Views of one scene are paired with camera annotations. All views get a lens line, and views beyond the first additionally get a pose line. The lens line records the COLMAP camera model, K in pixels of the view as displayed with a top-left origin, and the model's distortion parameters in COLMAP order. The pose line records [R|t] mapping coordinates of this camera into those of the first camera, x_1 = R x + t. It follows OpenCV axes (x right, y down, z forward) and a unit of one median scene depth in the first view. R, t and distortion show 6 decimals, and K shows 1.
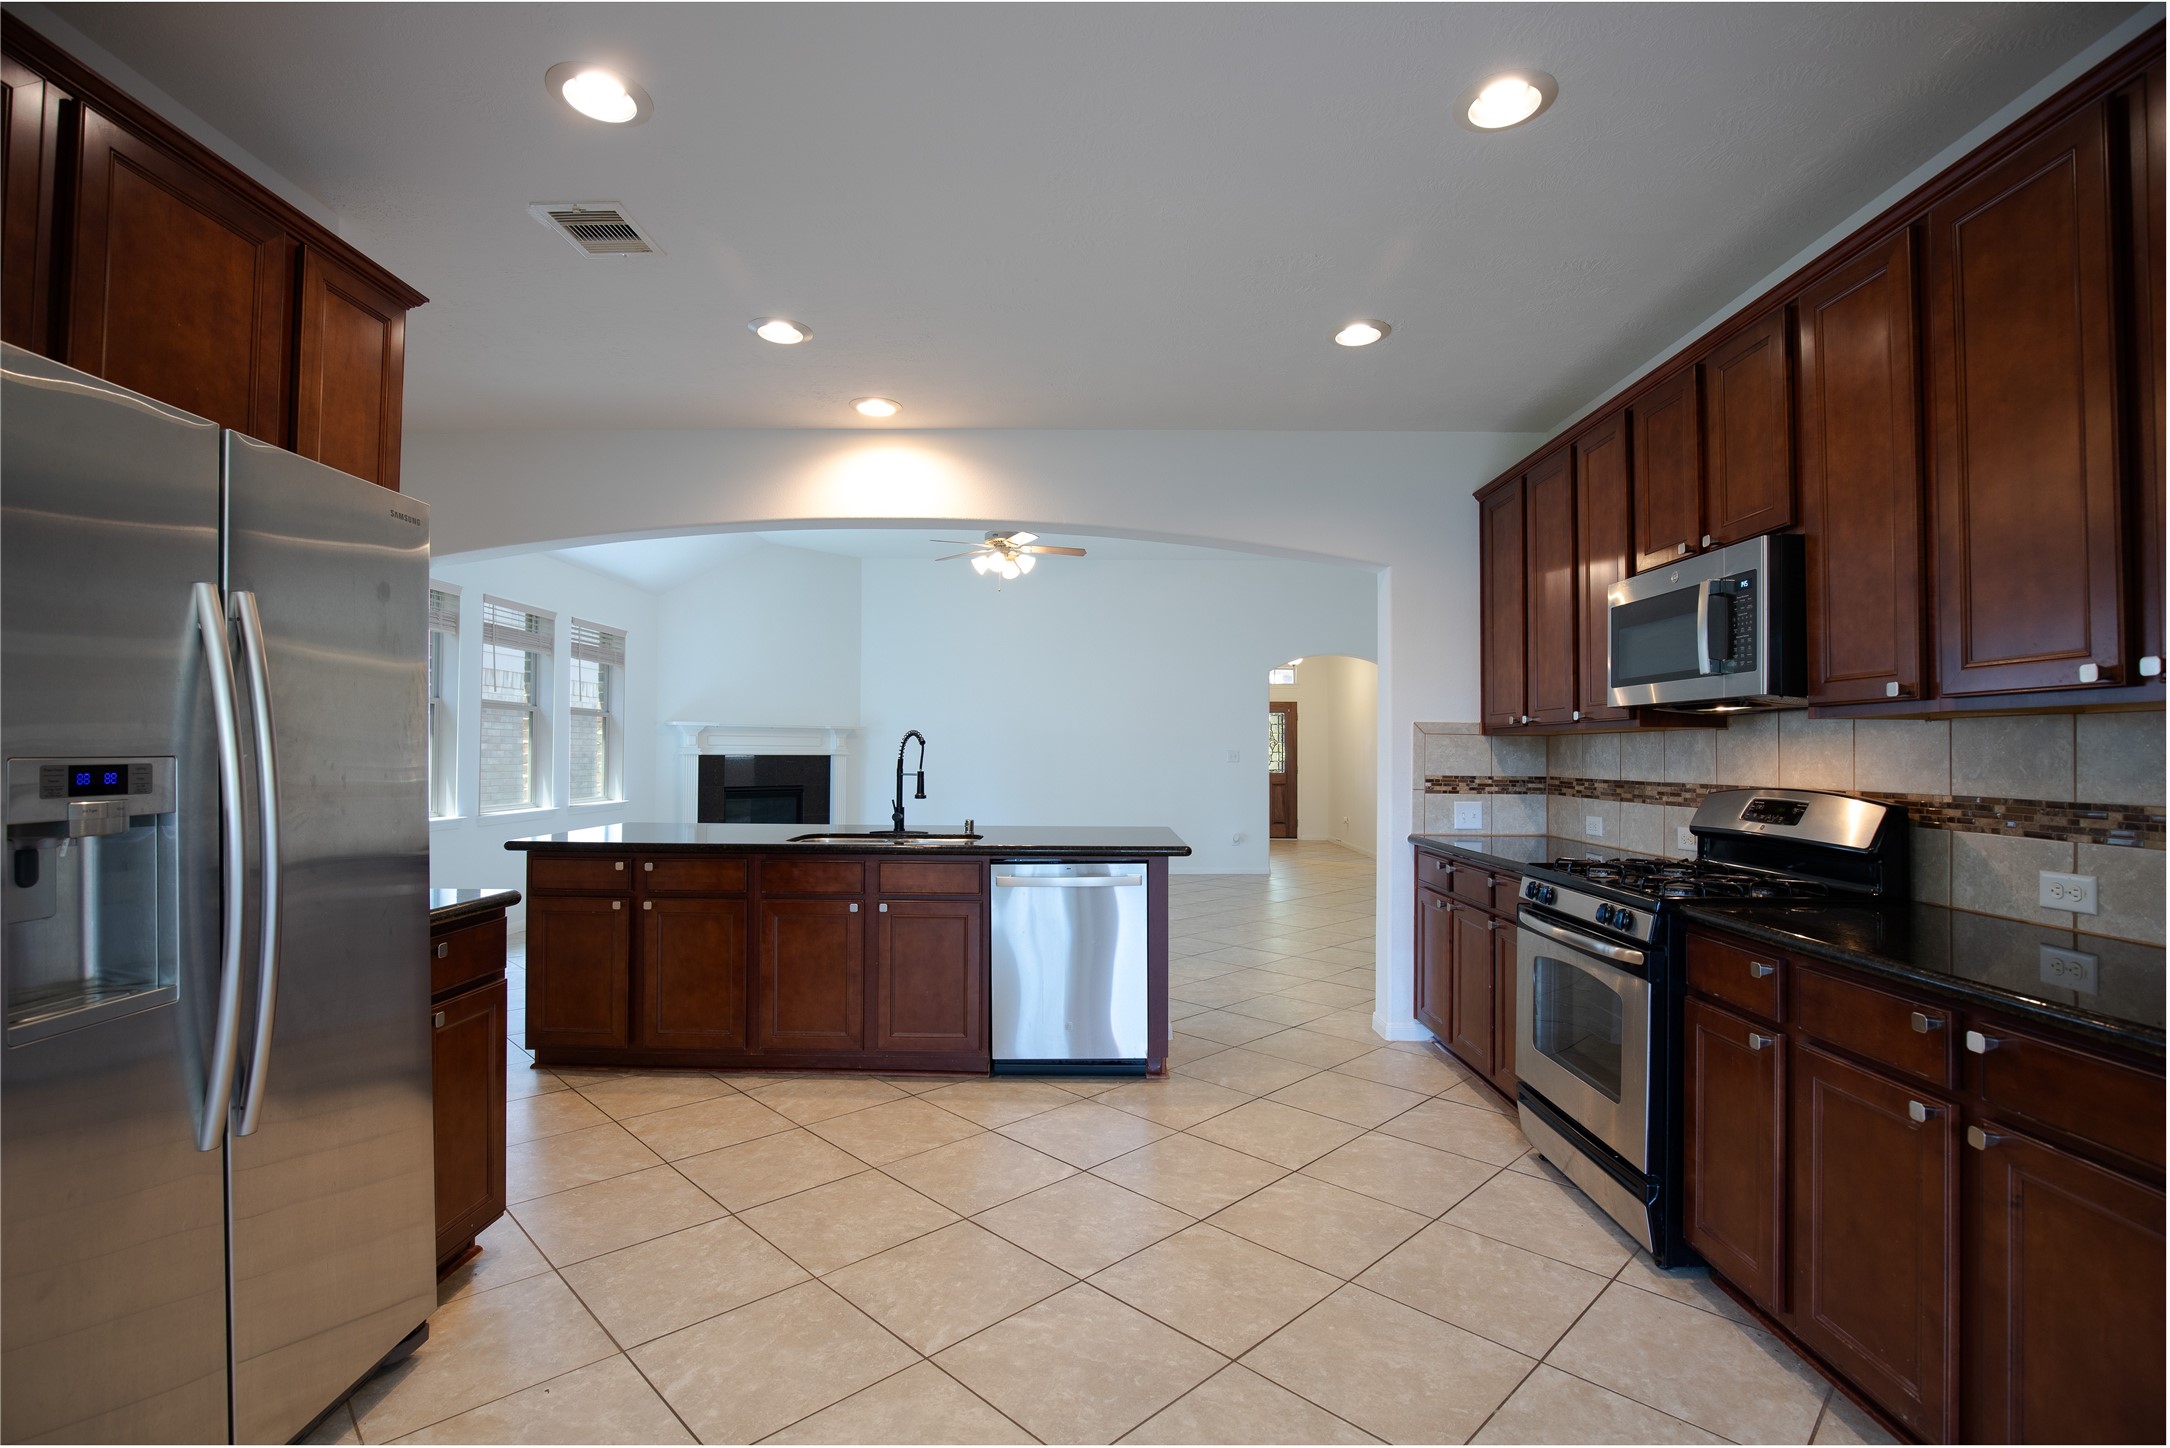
lens RADIAL K [[996.8, 0, 1092.3], [0, 996.8, 731.3], [0, 0, 1]] dist [0.005912, -0.001018]
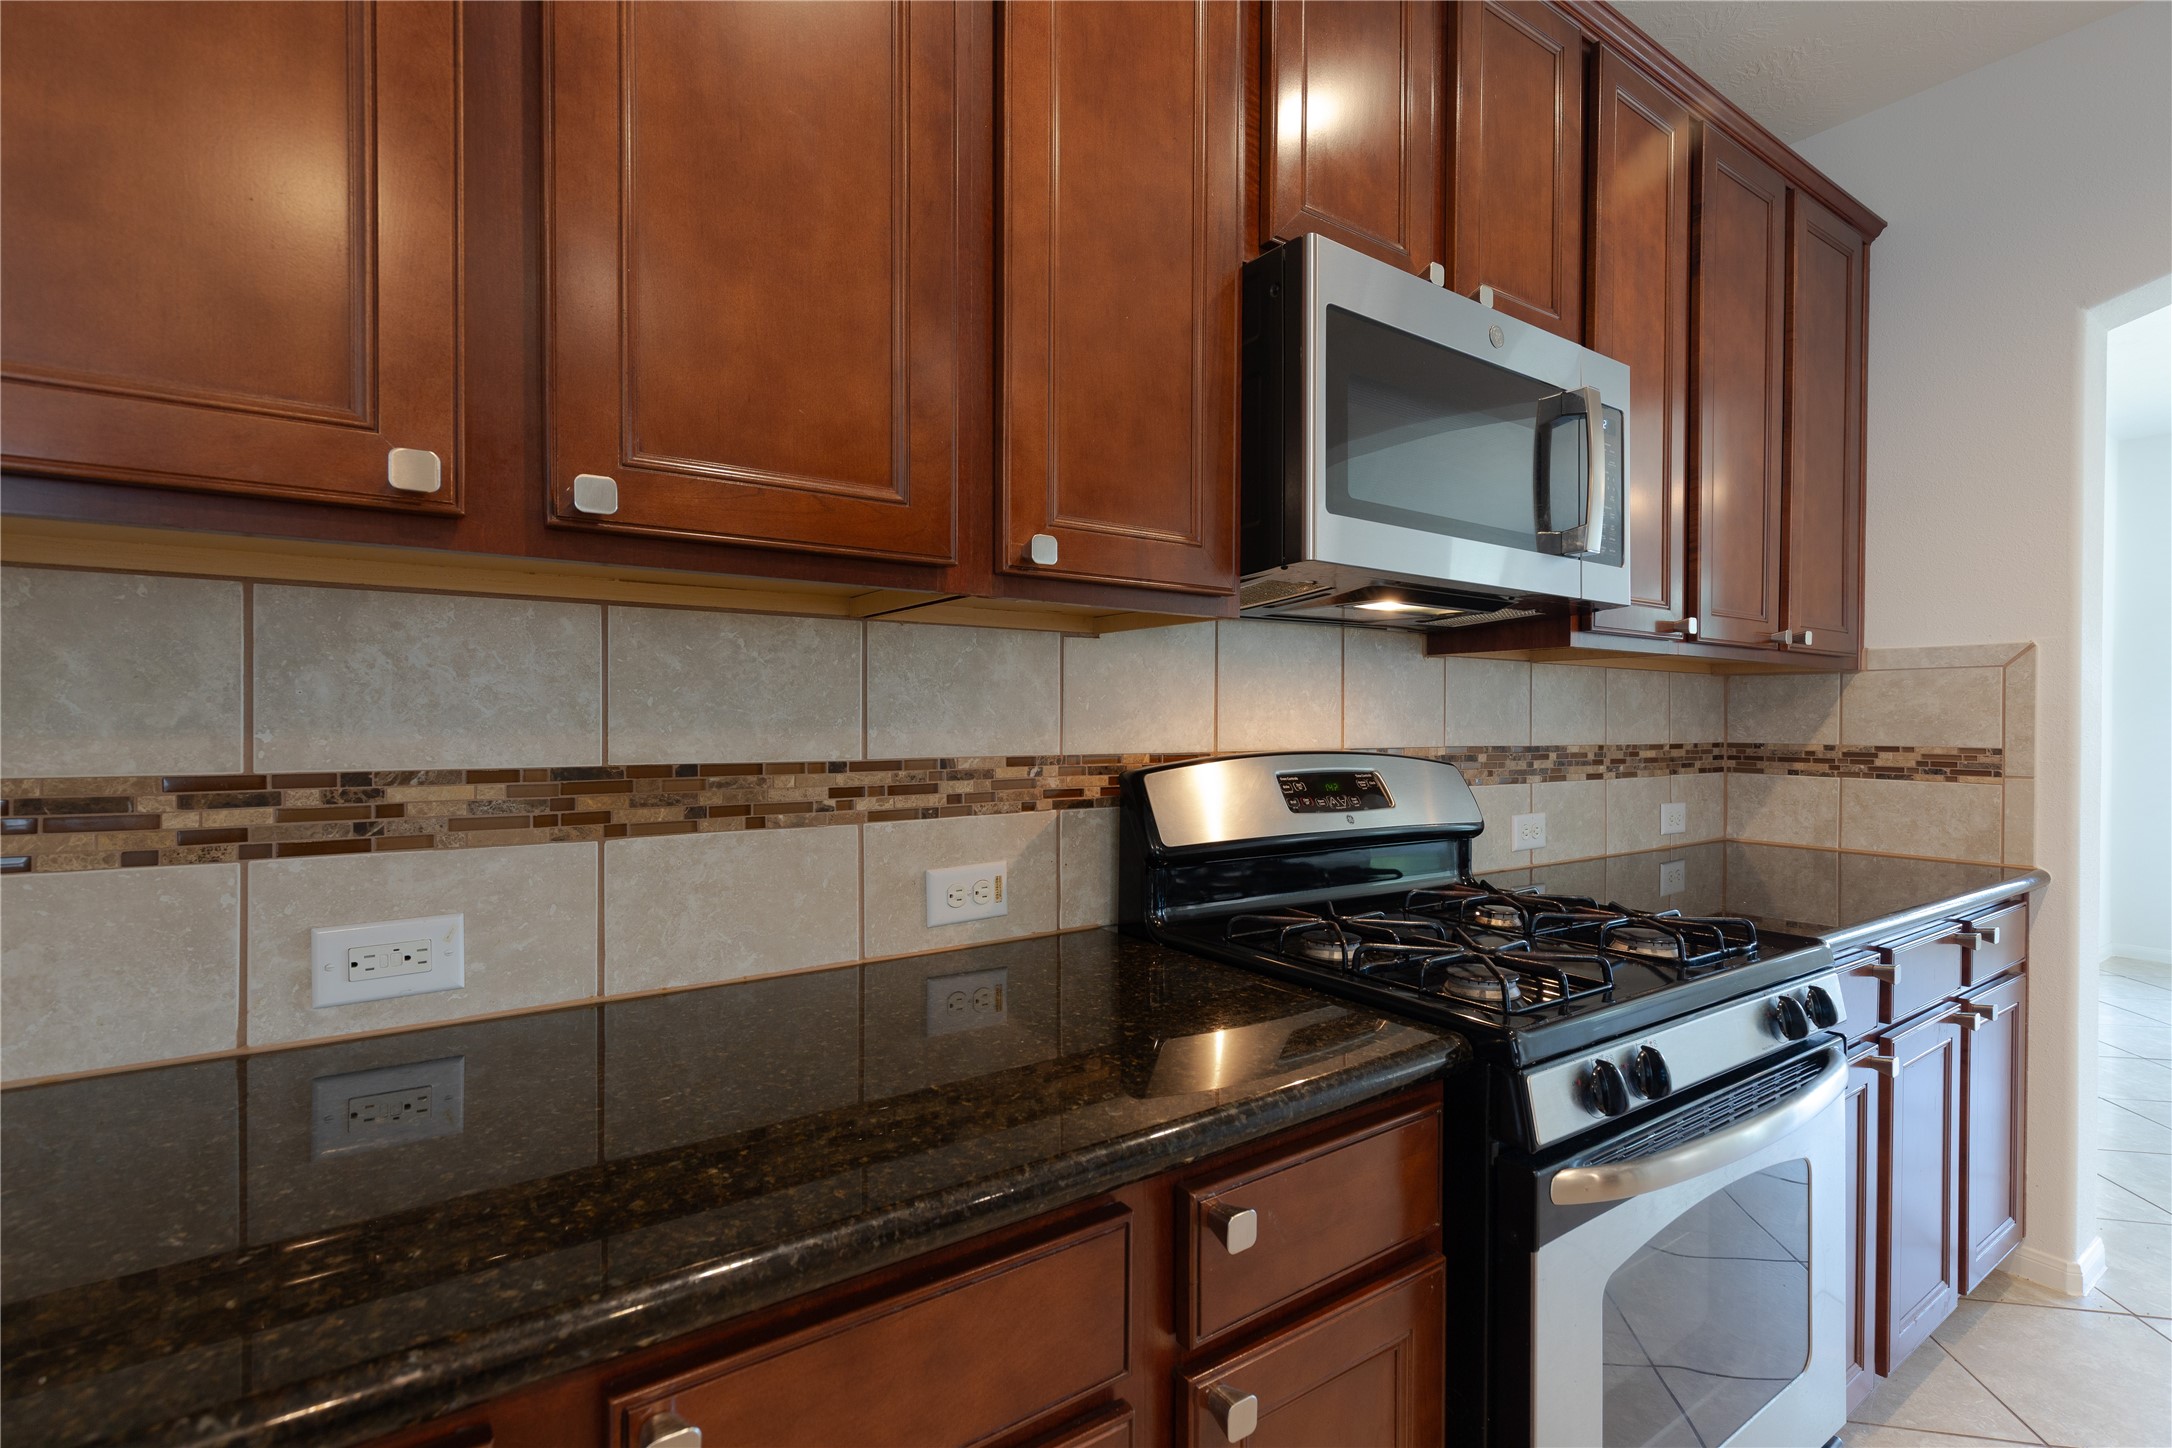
lens RADIAL K [[997.7, 0, 1096.7], [0, 997.7, 723.6], [0, 0, 1]] dist [0.005912, -0.001018]
pose [[-0.578770, -0.014727, 0.815358, 0.298645], [-0.027767, 0.999613, -0.001654, 0.047519], [-0.815018, -0.023597, -0.578955, 1.507213]]
